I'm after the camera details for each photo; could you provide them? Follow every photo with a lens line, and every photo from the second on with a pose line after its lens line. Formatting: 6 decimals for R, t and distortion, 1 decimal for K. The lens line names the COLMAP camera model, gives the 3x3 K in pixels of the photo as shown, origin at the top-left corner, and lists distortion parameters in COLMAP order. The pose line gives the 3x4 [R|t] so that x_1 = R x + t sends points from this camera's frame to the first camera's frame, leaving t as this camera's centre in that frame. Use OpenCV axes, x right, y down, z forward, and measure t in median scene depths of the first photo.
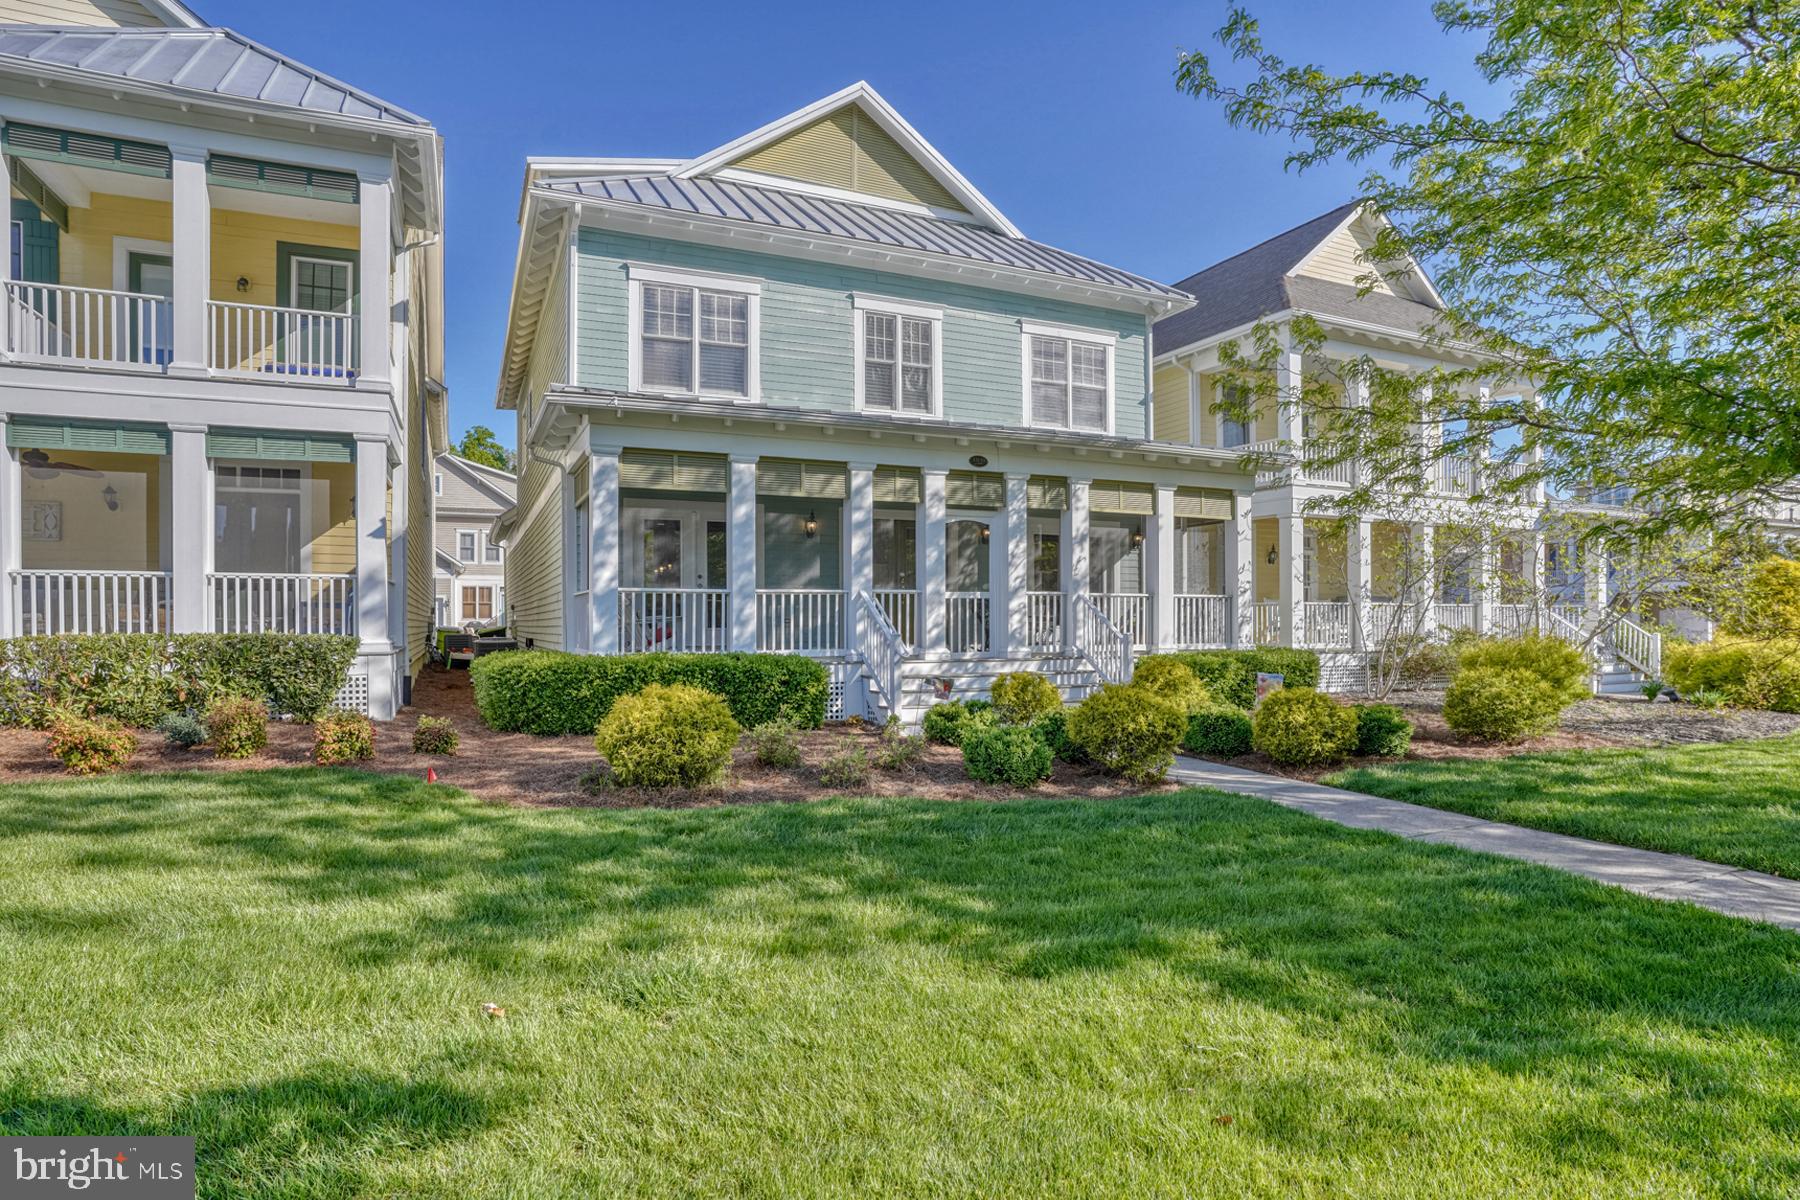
lens RADIAL K [[941.2, 0, 892.5], [0, 941.2, 597.9], [0, 0, 1]] dist [-0.090727, 0.072333]
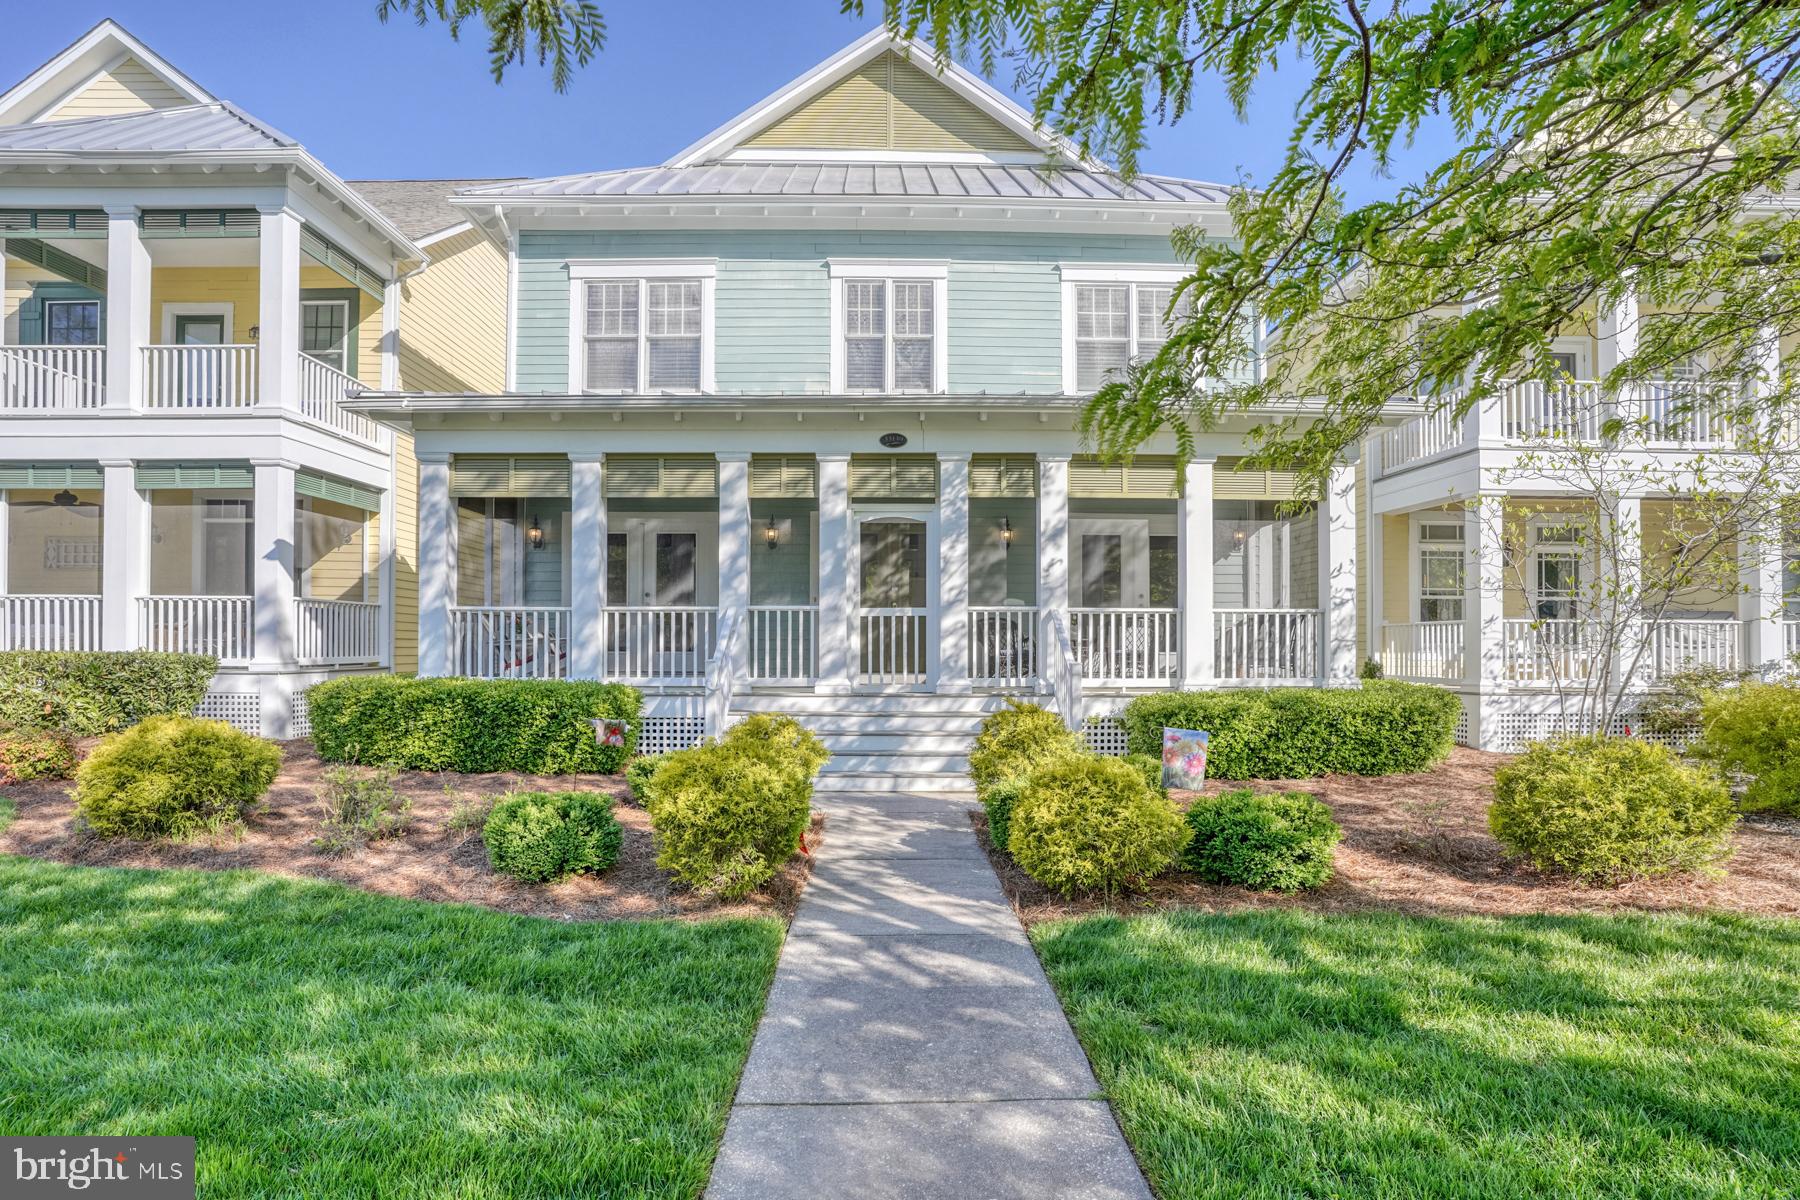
lens RADIAL K [[941.2, 0, 892.5], [0, 941.2, 597.9], [0, 0, 1]] dist [-0.090727, 0.072333]
pose [[0.922110, -0.013502, -0.386693, 0.382603], [0.004938, 0.999720, -0.023130, 0.003798], [0.386897, 0.019419, 0.921918, 0.271454]]
